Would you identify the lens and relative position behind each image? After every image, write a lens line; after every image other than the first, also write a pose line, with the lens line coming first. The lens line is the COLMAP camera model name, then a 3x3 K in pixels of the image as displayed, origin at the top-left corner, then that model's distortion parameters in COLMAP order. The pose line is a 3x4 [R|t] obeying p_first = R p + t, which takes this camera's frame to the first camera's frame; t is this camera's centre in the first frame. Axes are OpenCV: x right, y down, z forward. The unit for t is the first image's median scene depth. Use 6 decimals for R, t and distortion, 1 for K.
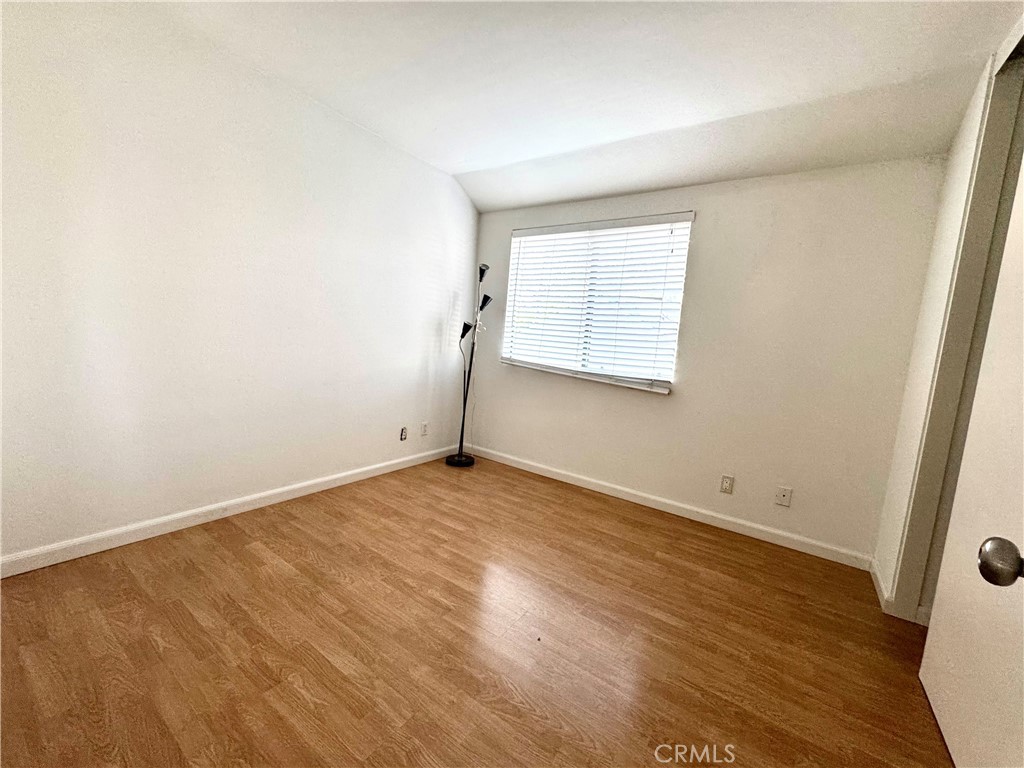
lens RADIAL K [[408.2, 0, 510.6], [0, 408.2, 383.2], [0, 0, 1]] dist [-0.001565, -0.000323]
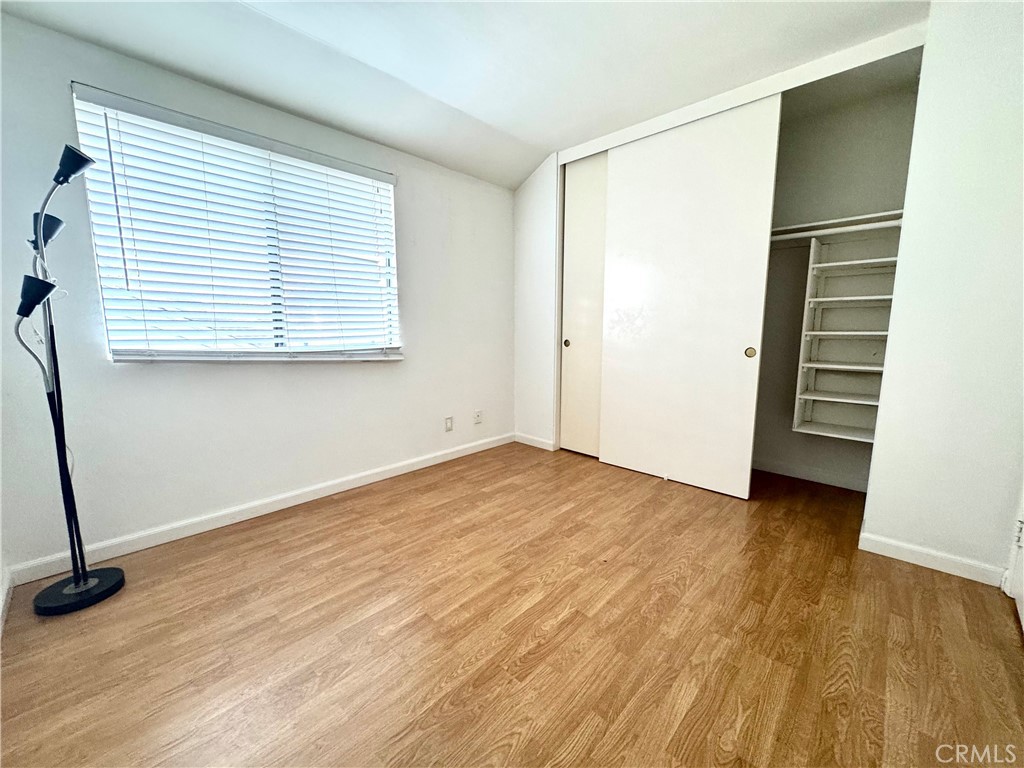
lens RADIAL K [[408.2, 0, 515.3], [0, 408.2, 382.4], [0, 0, 1]] dist [-0.001565, -0.000323]
pose [[0.148193, -0.212450, 0.965869, -0.603680], [0.117765, 0.973495, 0.196059, -0.090211], [-0.981922, 0.084691, 0.169285, 0.599592]]
